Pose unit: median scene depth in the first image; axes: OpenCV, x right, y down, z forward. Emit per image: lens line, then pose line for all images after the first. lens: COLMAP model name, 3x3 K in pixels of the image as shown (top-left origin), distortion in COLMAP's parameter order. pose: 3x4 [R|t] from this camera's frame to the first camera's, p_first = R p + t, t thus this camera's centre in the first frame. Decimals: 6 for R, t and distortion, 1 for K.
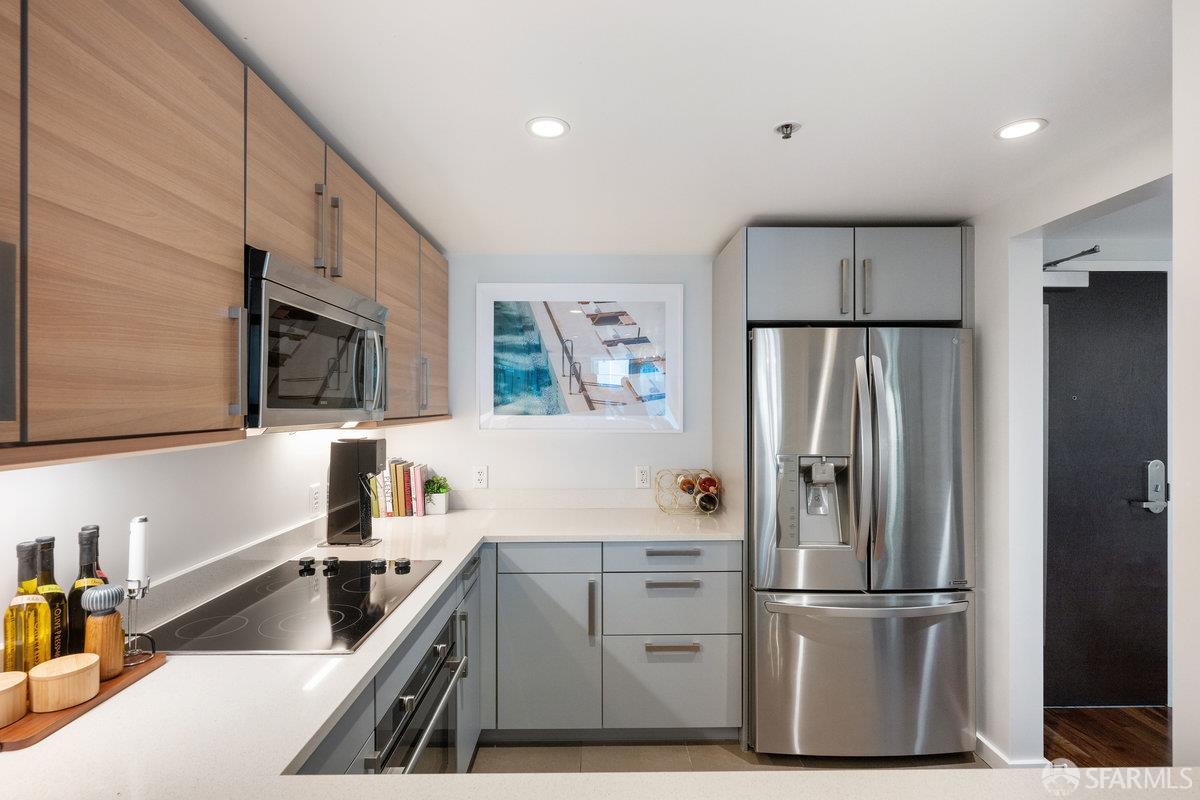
lens RADIAL K [[592.6, 0, 602.6], [0, 592.6, 403.5], [0, 0, 1]] dist [-0.000395, 0.000637]
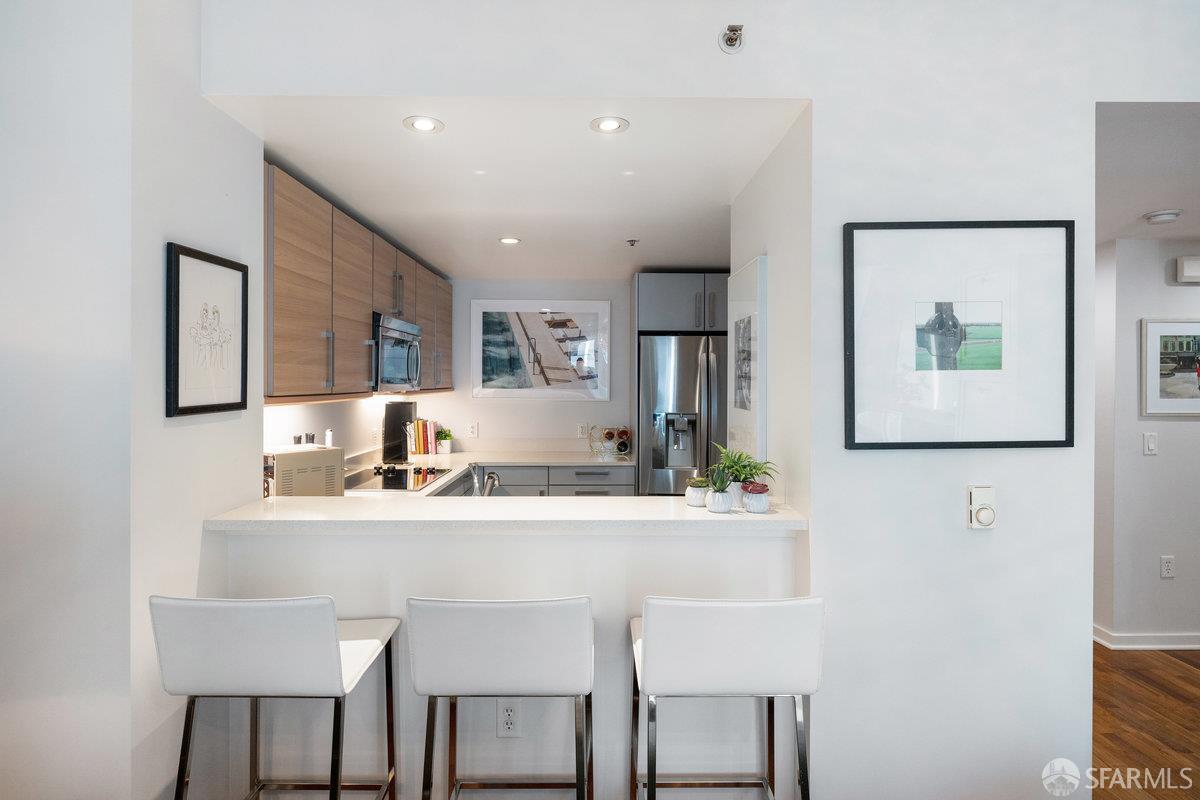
lens RADIAL K [[632.0, 0, 598.0], [0, 632.0, 380.1], [0, 0, 1]] dist [0.003065, -0.000026]
pose [[0.999984, 0.004802, -0.002899, 0.112161], [-0.004804, 0.999988, -0.000798, -0.001543], [0.002895, 0.000812, 0.999995, -0.588936]]
